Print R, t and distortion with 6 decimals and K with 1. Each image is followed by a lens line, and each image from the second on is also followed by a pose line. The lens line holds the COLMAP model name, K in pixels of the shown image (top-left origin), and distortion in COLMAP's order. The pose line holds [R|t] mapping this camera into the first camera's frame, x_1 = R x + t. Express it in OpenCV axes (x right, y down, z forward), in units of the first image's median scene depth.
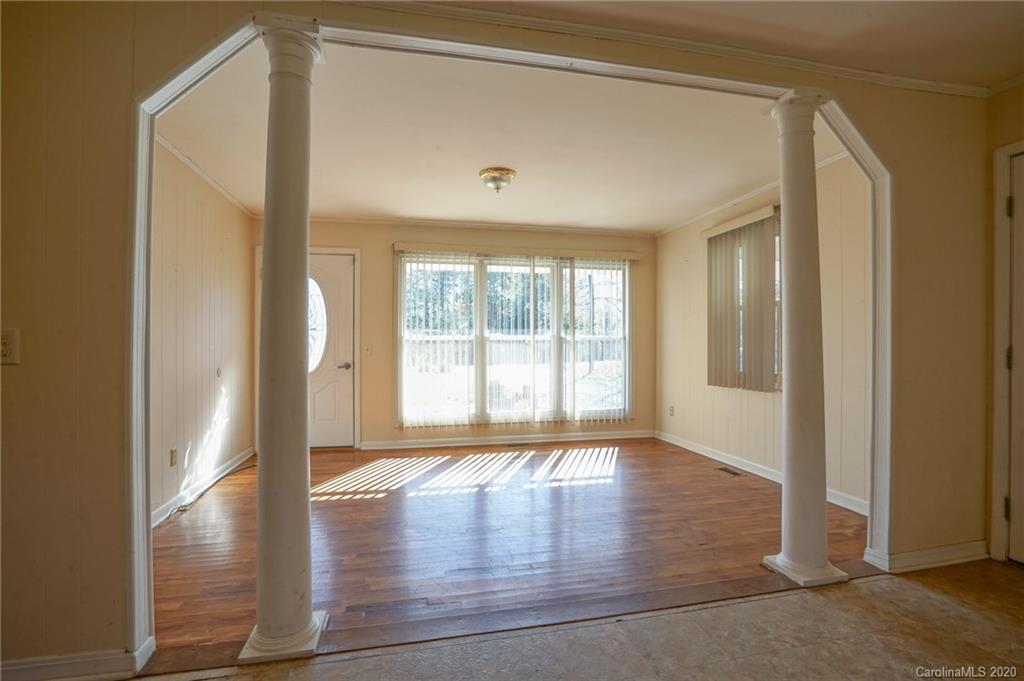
lens RADIAL K [[478.7, 0, 509.8], [0, 478.7, 344.7], [0, 0, 1]] dist [-0.053309, 0.019212]
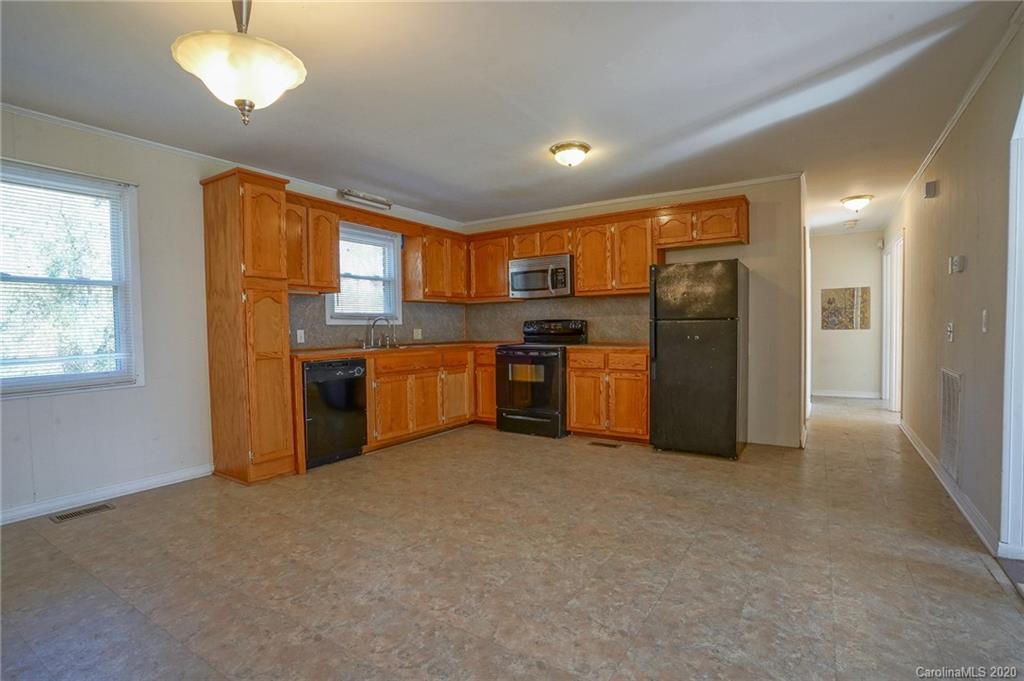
lens RADIAL K [[492.7, 0, 506.8], [0, 492.7, 343.8], [0, 0, 1]] dist [-0.061377, 0.023719]
pose [[-0.715049, 0.037085, -0.698090, 0.383350], [0.018055, 0.999239, 0.034588, -0.002013], [0.698841, 0.012128, -0.715174, 0.306077]]
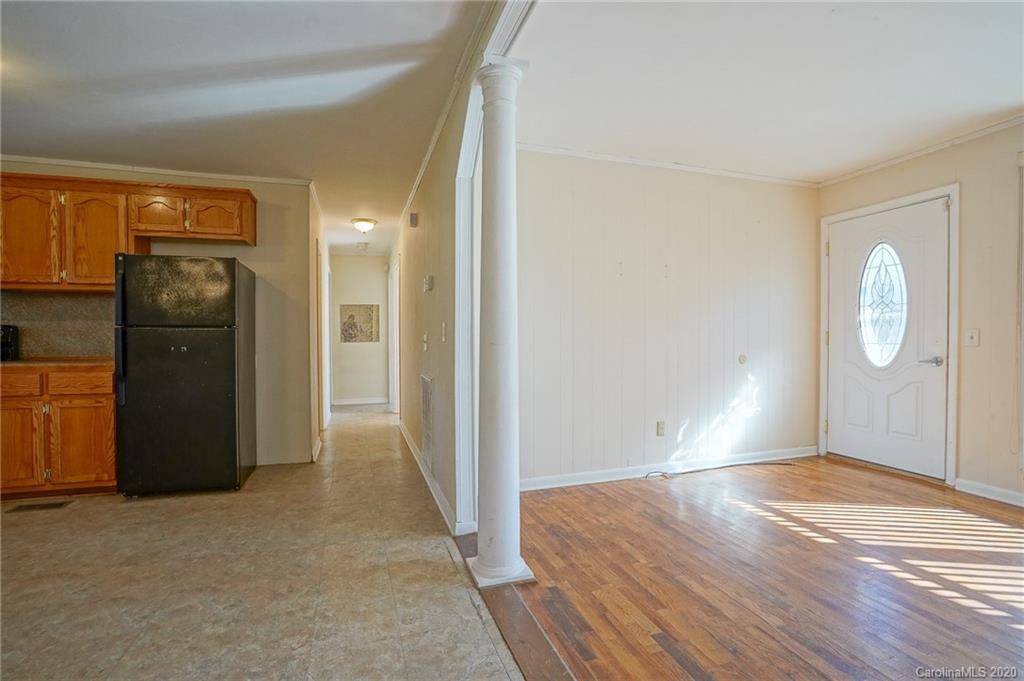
lens RADIAL K [[478.7, 0, 509.8], [0, 478.7, 344.7], [0, 0, 1]] dist [-0.053309, 0.019212]
pose [[0.094947, 0.016144, -0.995351, 0.263679], [0.004257, 0.999853, 0.016623, 0.006776], [0.995473, -0.005815, 0.094864, 0.324493]]
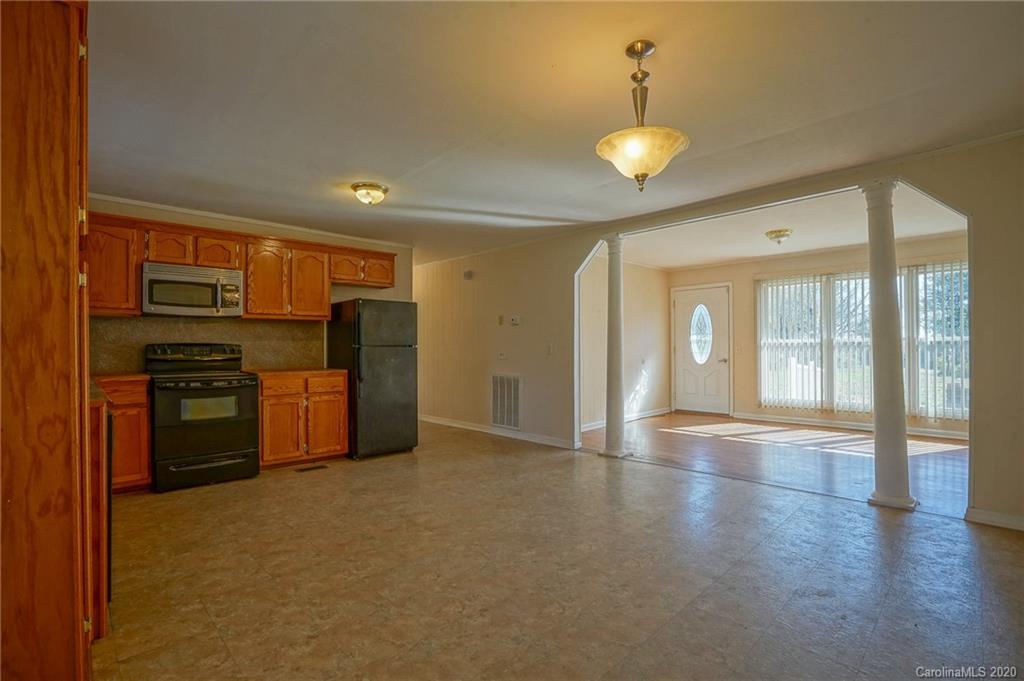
lens RADIAL K [[472.6, 0, 509.0], [0, 472.6, 345.1], [0, 0, 1]] dist [-0.060034, 0.022719]
pose [[0.520307, -0.007013, -0.853951, 0.564739], [0.007930, 0.999963, -0.003381, -0.005197], [0.853943, -0.005013, 0.520343, -0.352831]]
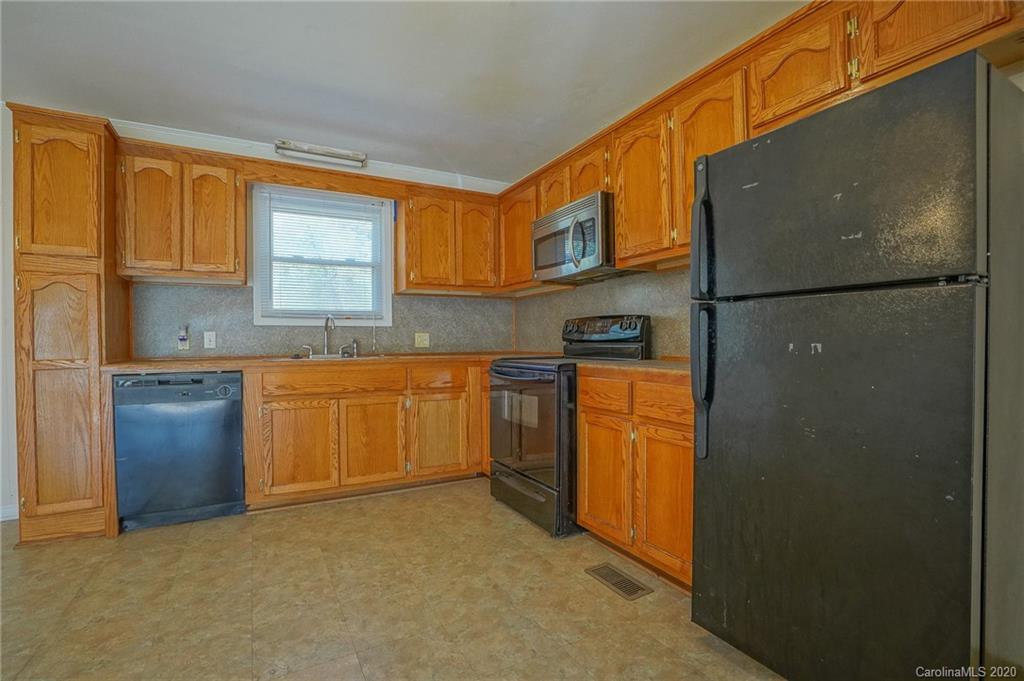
lens RADIAL K [[472.6, 0, 509.0], [0, 472.6, 345.1], [0, 0, 1]] dist [-0.060034, 0.022719]
pose [[-0.961286, 0.014075, -0.275192, -0.177970], [0.012584, 0.999895, 0.007183, 0.015583], [0.275264, 0.003442, -0.961363, 0.139807]]
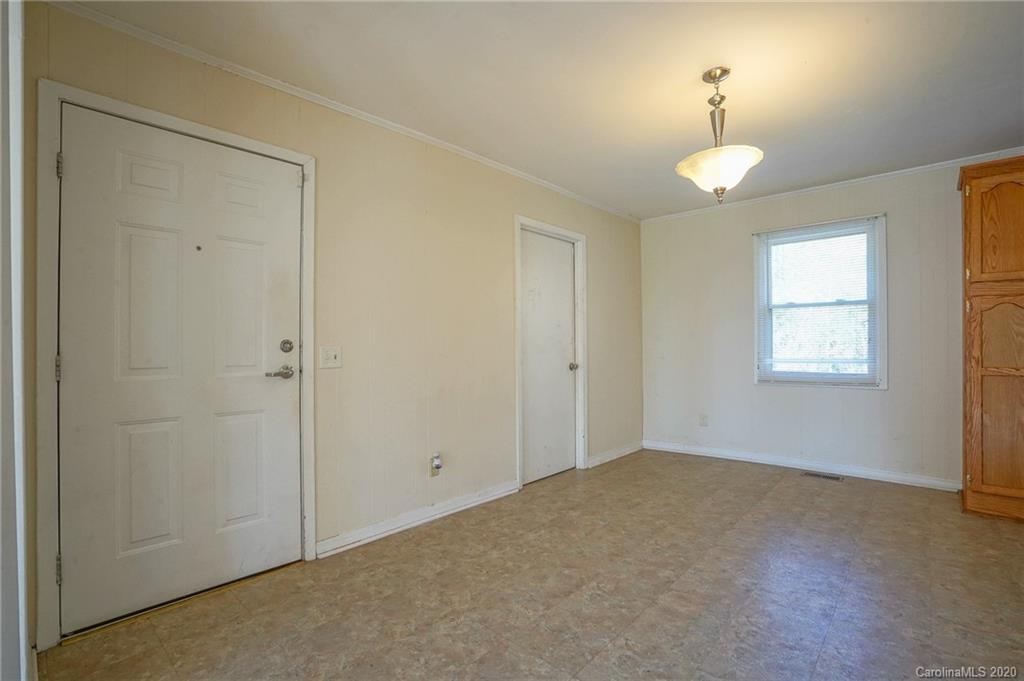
lens RADIAL K [[470.4, 0, 511.4], [0, 470.4, 345.5], [0, 0, 1]] dist [-0.052634, 0.017940]
pose [[-0.570242, 0.003413, 0.821470, 0.027348], [0.004851, 0.999988, -0.000788, -0.001799], [-0.821463, 0.003535, -0.570251, 0.377230]]
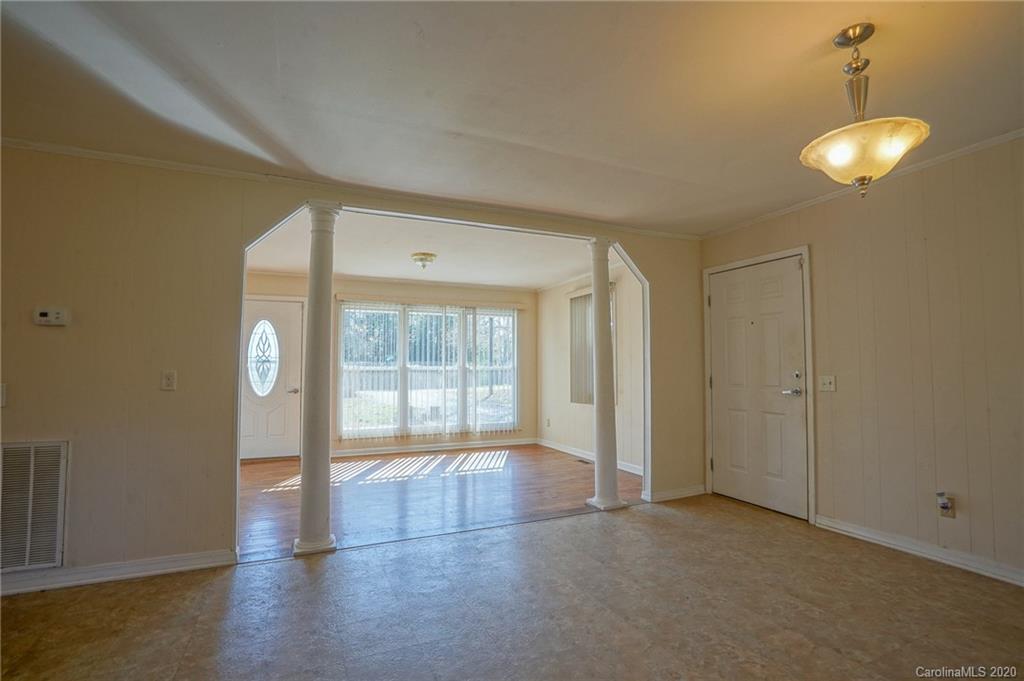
lens RADIAL K [[474.5, 0, 506.3], [0, 474.5, 343.9], [0, 0, 1]] dist [-0.061270, 0.023401]
pose [[0.980166, 0.009418, 0.197956, -0.045139], [0.001159, 0.998581, -0.053247, -0.012632], [-0.198176, 0.052421, 0.978764, -0.318544]]
